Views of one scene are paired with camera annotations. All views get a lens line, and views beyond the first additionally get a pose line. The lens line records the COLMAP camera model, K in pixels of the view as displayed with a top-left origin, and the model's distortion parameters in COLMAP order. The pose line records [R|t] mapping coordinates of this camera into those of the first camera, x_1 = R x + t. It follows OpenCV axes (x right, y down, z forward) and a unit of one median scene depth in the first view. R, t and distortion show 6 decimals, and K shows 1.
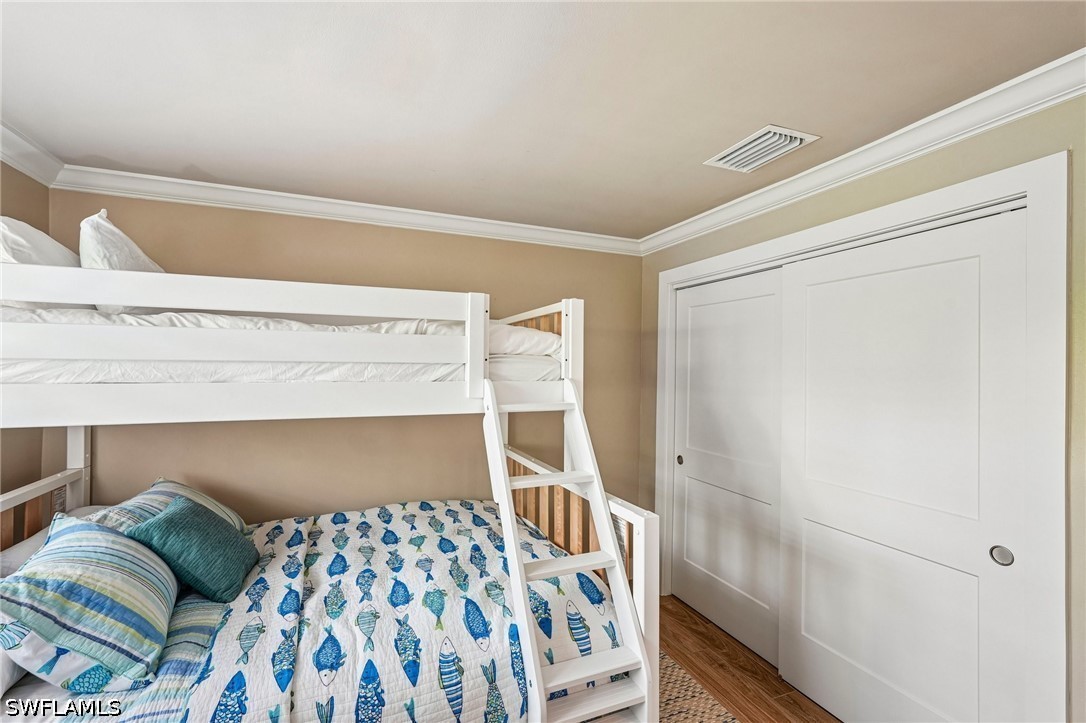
lens RADIAL K [[475.9, 0, 543.8], [0, 475.9, 363.9], [0, 0, 1]] dist [-0.017962, 0.010653]
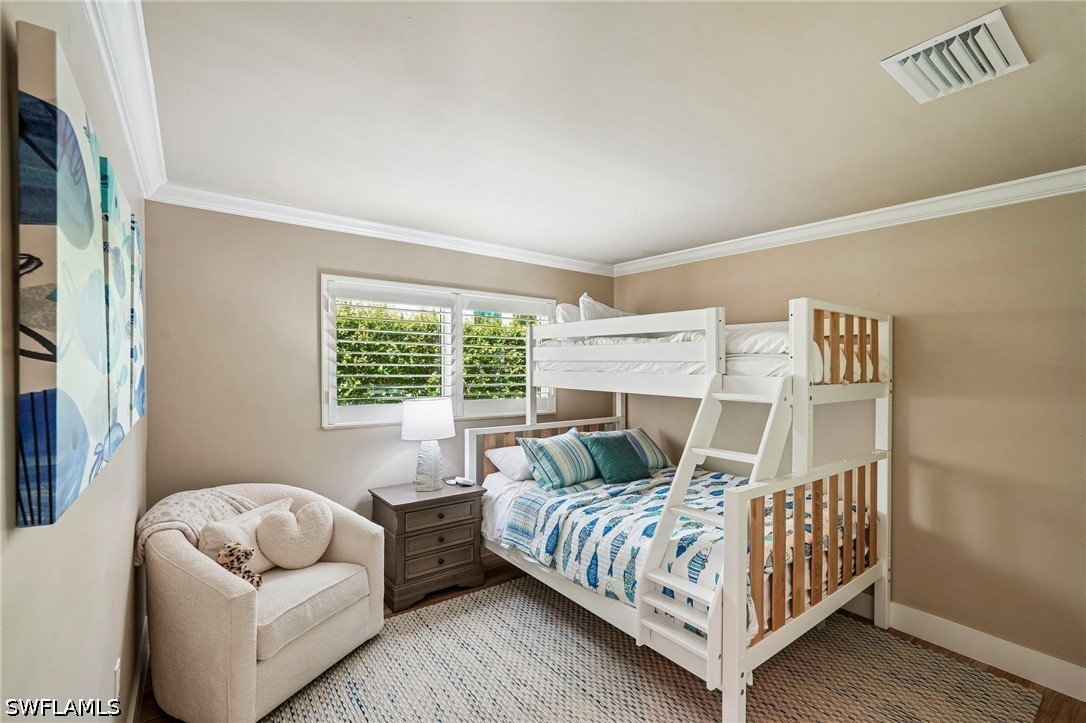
lens RADIAL K [[475.9, 0, 543.8], [0, 475.9, 363.9], [0, 0, 1]] dist [-0.017962, 0.010653]
pose [[0.259877, -0.003710, -0.965635, 1.174114], [-0.001304, 0.999990, -0.004193, 0.014855], [0.965641, 0.002349, 0.259869, 0.240641]]
